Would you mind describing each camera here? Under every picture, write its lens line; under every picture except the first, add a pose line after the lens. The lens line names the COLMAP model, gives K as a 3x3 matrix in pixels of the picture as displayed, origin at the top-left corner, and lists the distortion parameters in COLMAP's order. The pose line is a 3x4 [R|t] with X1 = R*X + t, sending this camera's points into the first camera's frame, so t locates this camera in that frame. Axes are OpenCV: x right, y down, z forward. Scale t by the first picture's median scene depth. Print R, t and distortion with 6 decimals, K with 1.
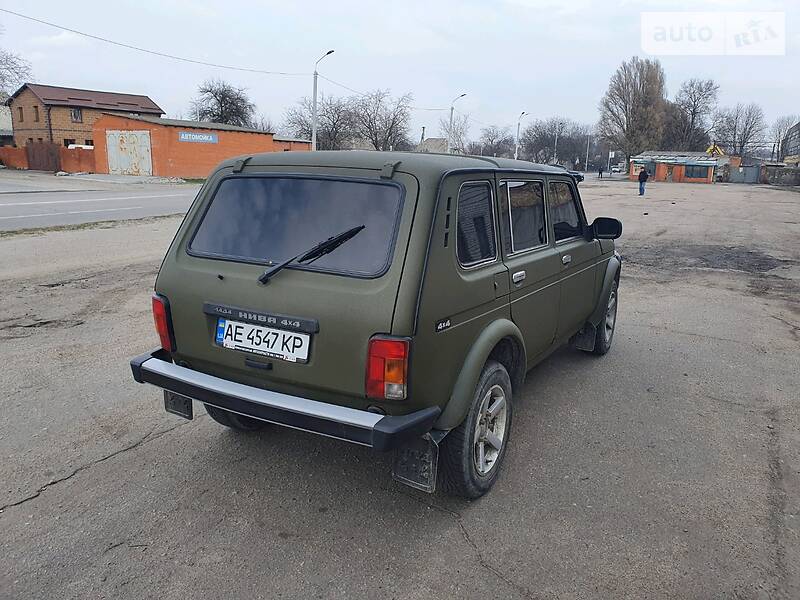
lens RADIAL K [[625.8, 0, 400.0], [0, 625.8, 300.0], [0, 0, 1]] dist [0.025848, 0.003414]
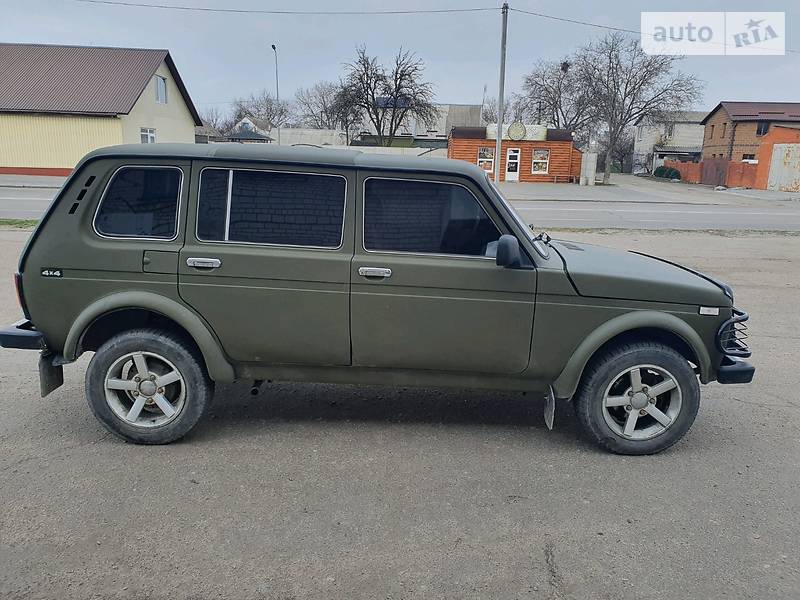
lens RADIAL K [[612.7, 0, 391.3], [0, 612.7, 316.4], [0, 0, 1]] dist [0.005746, 0.002048]
pose [[0.494359, 0.211921, -0.843030, 1.394626], [-0.206956, 0.970633, 0.122638, -0.161730], [0.844262, 0.113842, 0.523699, 0.873809]]
